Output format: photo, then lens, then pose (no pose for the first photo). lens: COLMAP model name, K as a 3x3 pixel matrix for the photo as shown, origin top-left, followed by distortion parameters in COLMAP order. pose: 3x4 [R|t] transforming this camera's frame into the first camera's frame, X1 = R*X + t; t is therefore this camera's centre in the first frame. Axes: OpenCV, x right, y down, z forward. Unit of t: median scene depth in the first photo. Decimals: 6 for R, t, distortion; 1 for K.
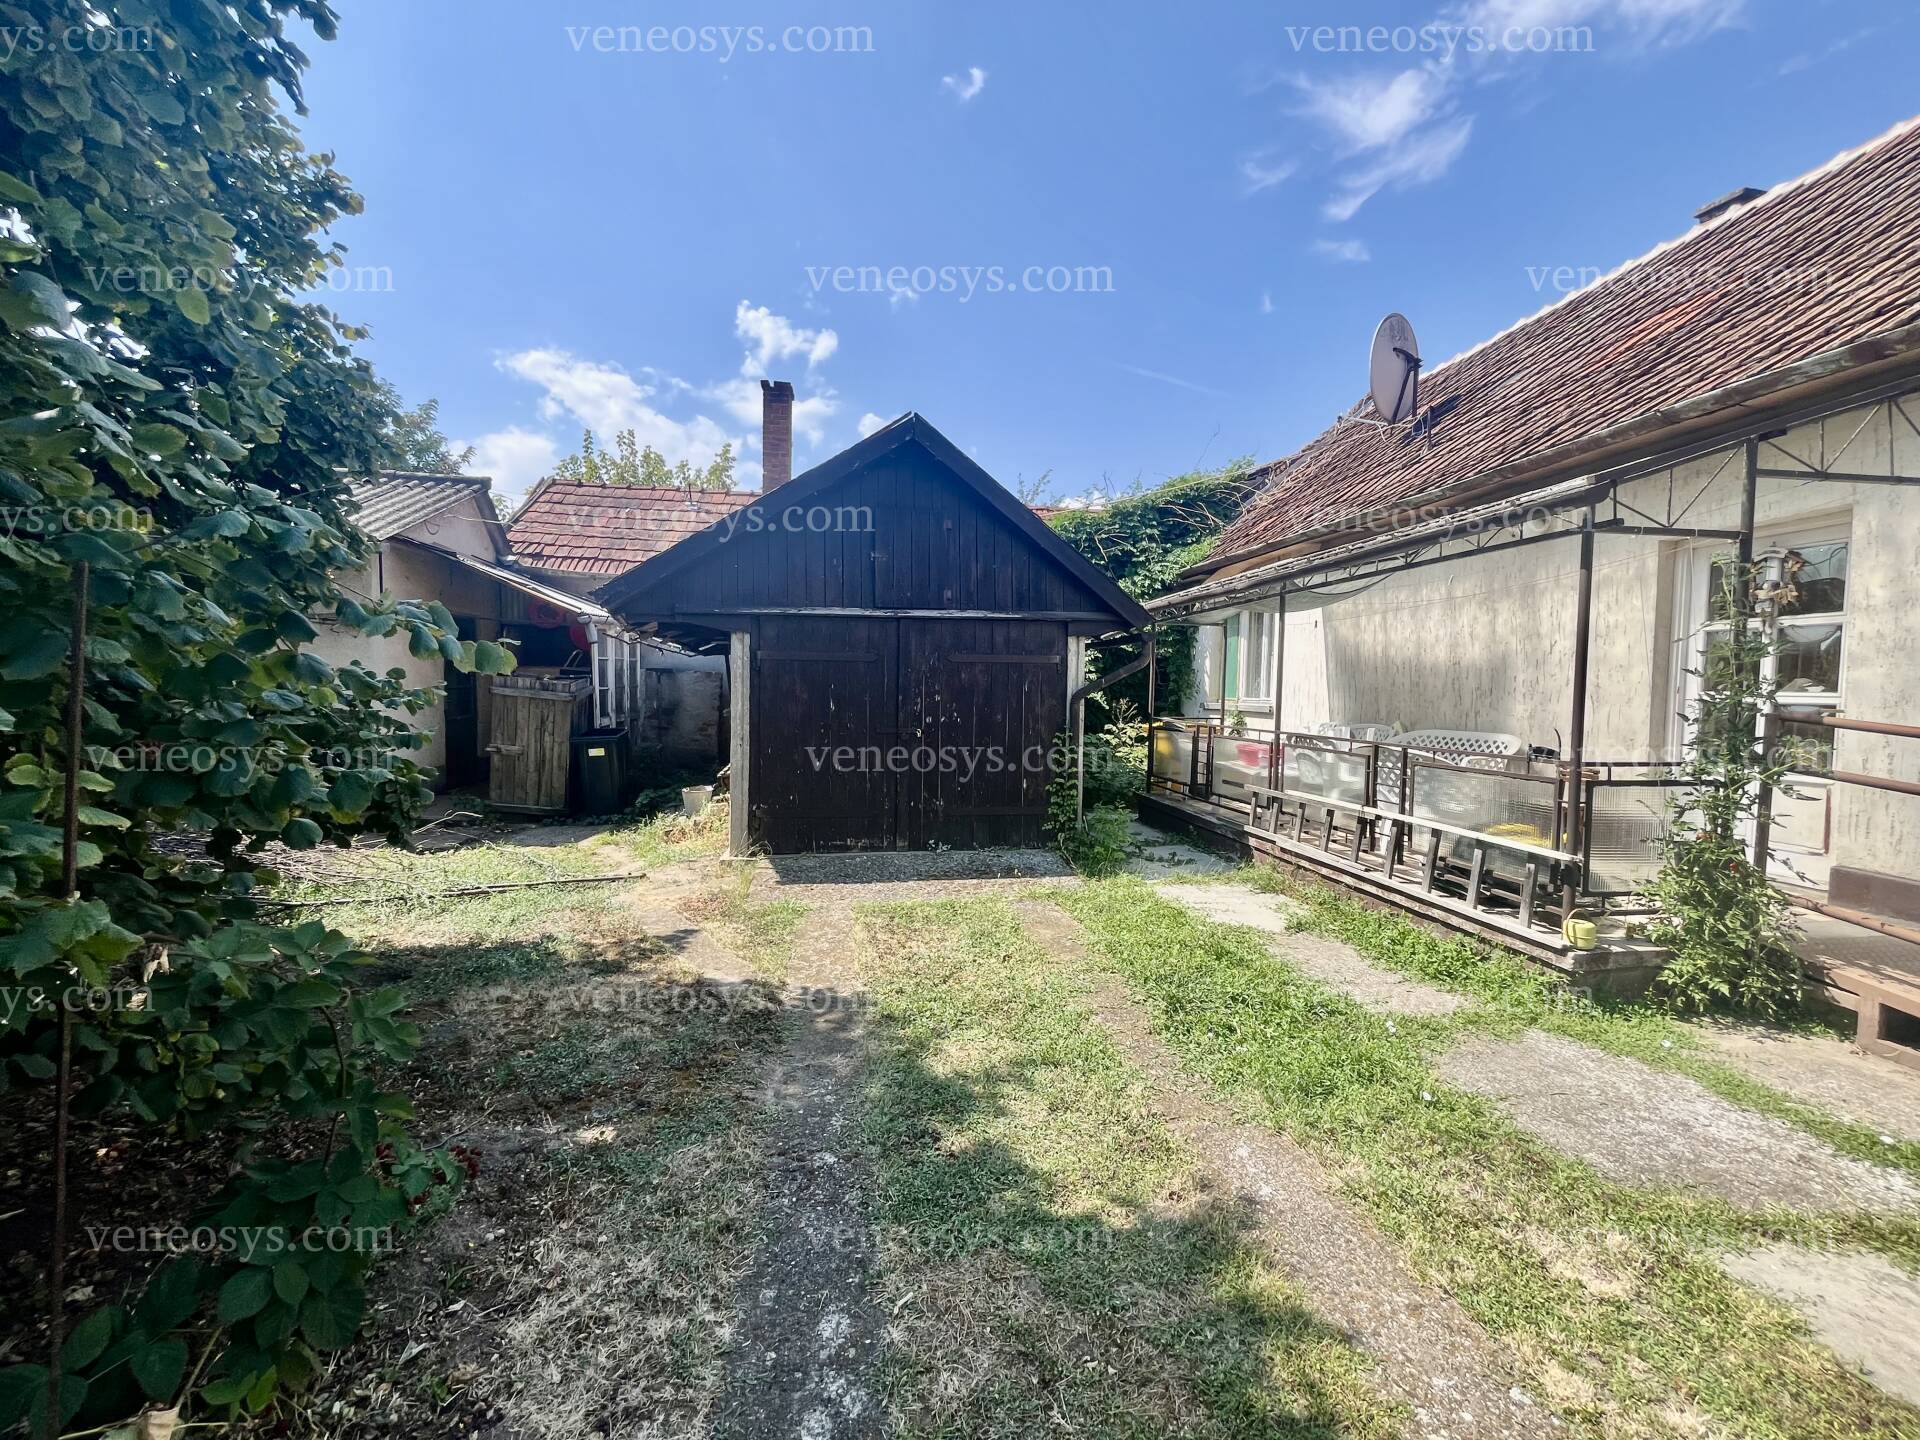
lens RADIAL K [[780.2, 0, 956.2], [0, 780.2, 719.5], [0, 0, 1]] dist [-0.000146, -0.000061]
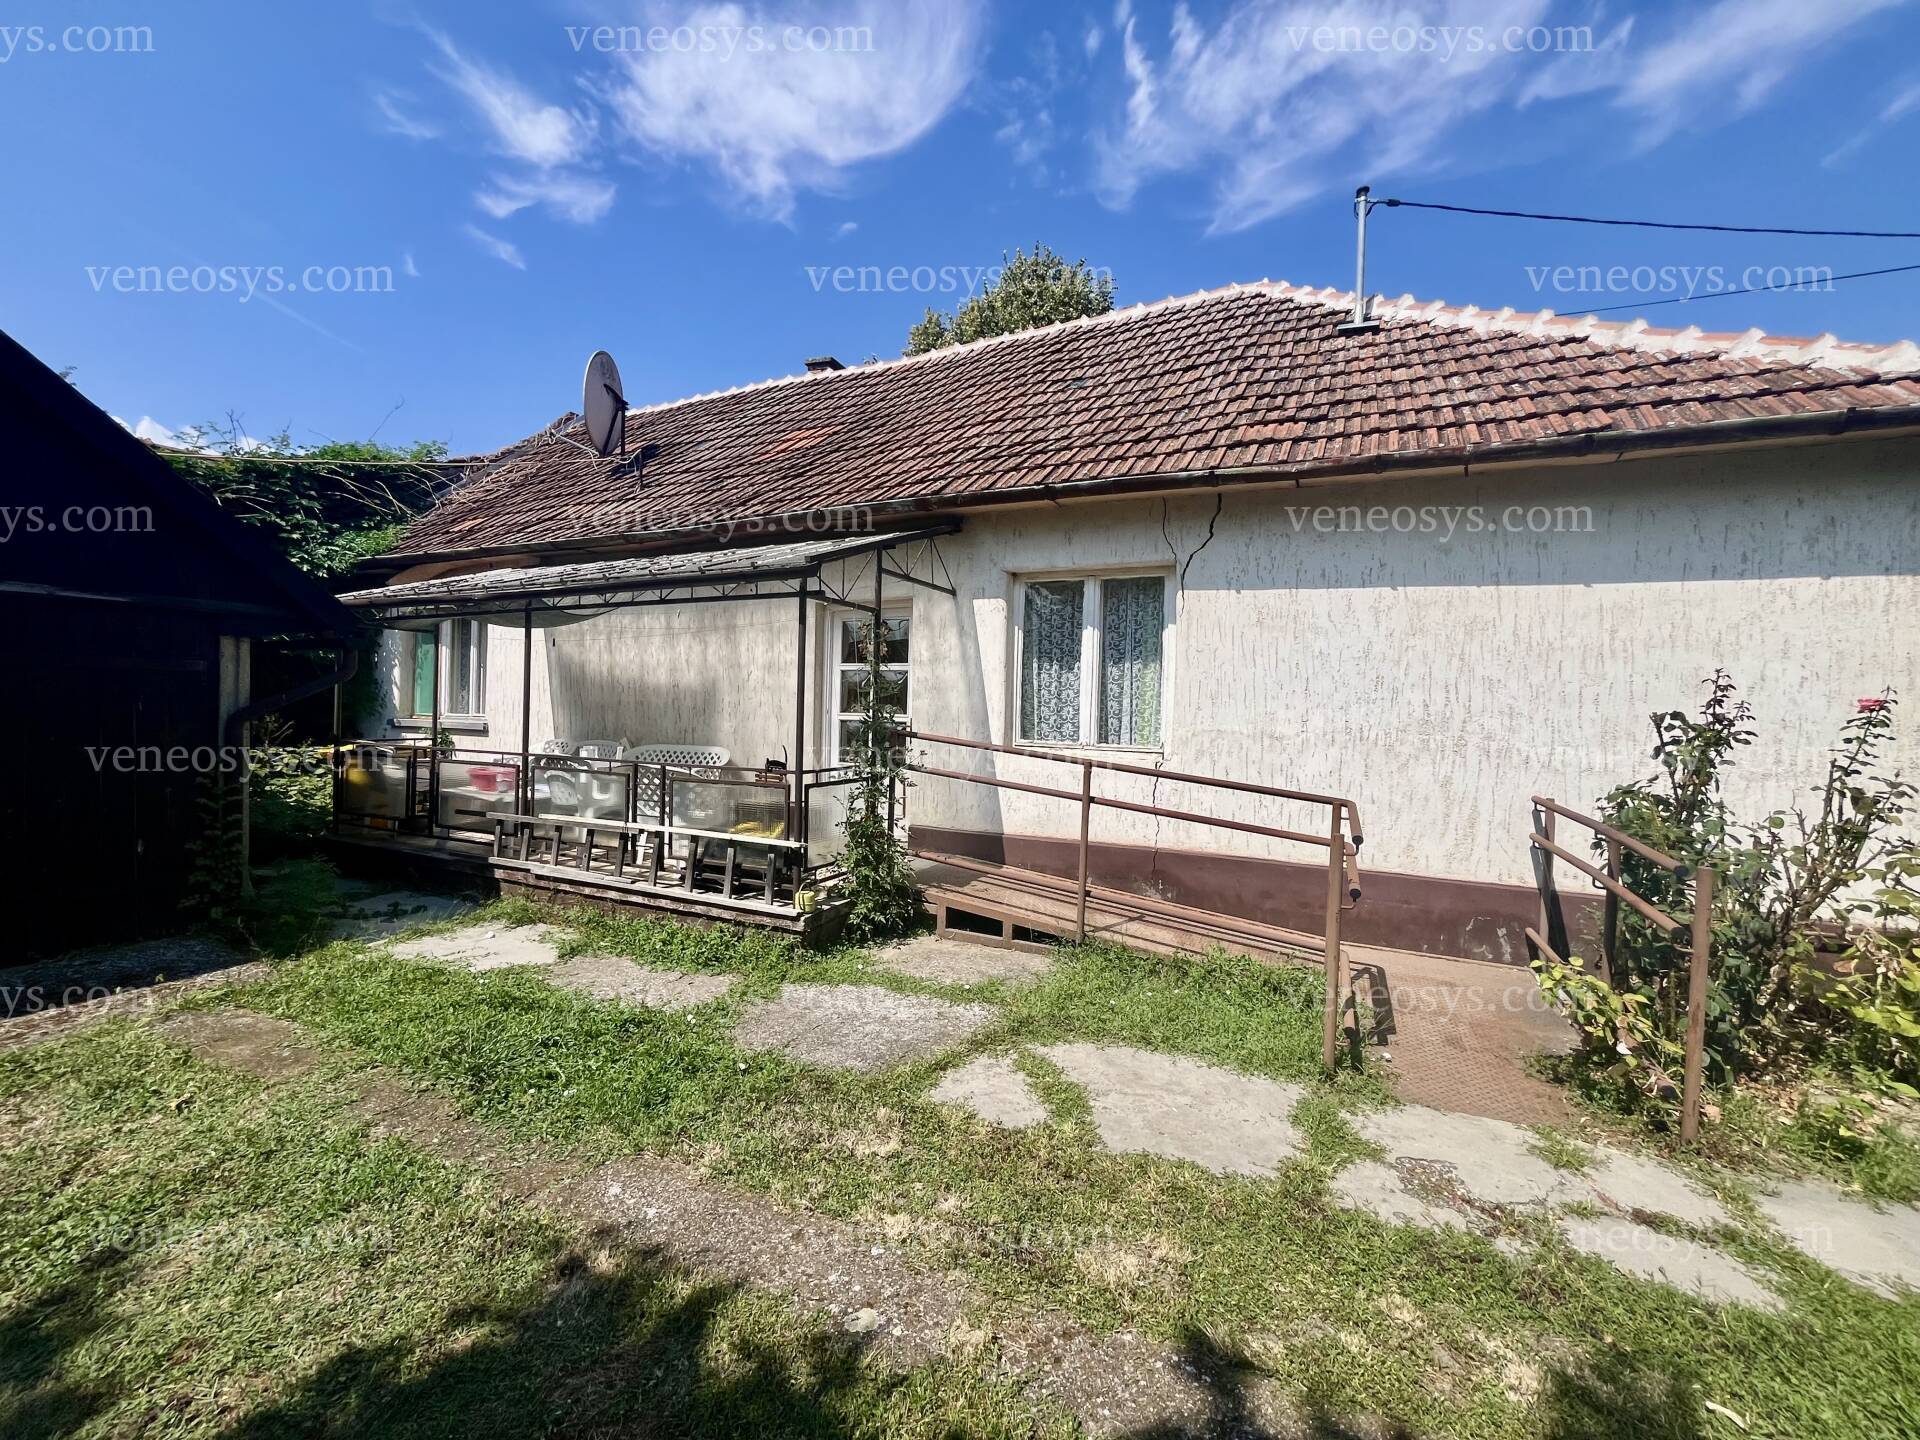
lens RADIAL K [[780.2, 0, 956.2], [0, 780.2, 719.5], [0, 0, 1]] dist [-0.000146, -0.000061]
pose [[0.559329, -0.010496, 0.828879, -0.116887], [0.020127, 0.999797, -0.000921, -0.020813], [-0.828701, 0.017198, 0.559427, 0.038933]]
